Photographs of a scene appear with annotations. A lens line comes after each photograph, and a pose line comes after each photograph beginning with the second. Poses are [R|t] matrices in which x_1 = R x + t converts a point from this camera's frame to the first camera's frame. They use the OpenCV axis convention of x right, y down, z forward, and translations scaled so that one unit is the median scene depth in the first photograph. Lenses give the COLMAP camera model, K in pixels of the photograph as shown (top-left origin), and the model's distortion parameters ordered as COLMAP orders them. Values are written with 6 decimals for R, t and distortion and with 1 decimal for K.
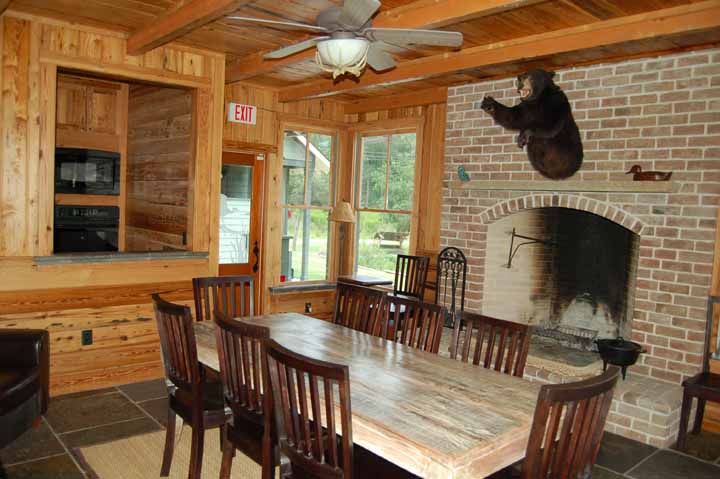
lens RADIAL K [[563.1, 0, 352.1], [0, 563.1, 242.7], [0, 0, 1]] dist [-0.072871, -0.002235]
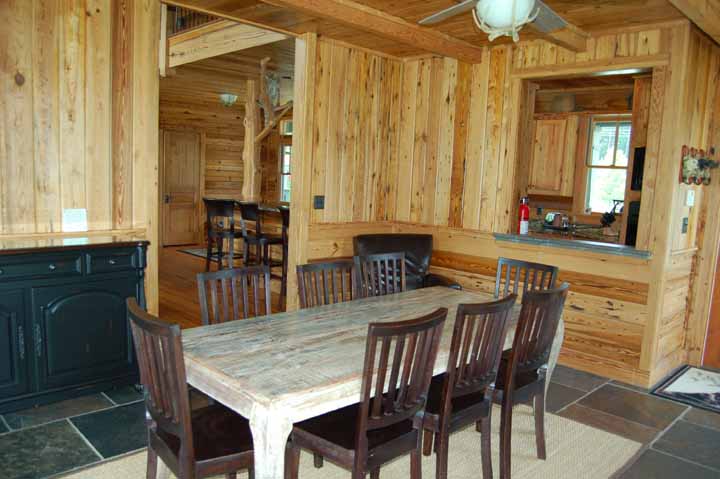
lens RADIAL K [[563.1, 0, 352.1], [0, 563.1, 242.7], [0, 0, 1]] dist [-0.072871, -0.002235]
pose [[0.057055, 0.081633, -0.995028, 0.732594], [-0.112484, 0.990831, 0.074838, -0.013244], [0.992014, 0.107655, 0.065714, 0.615427]]
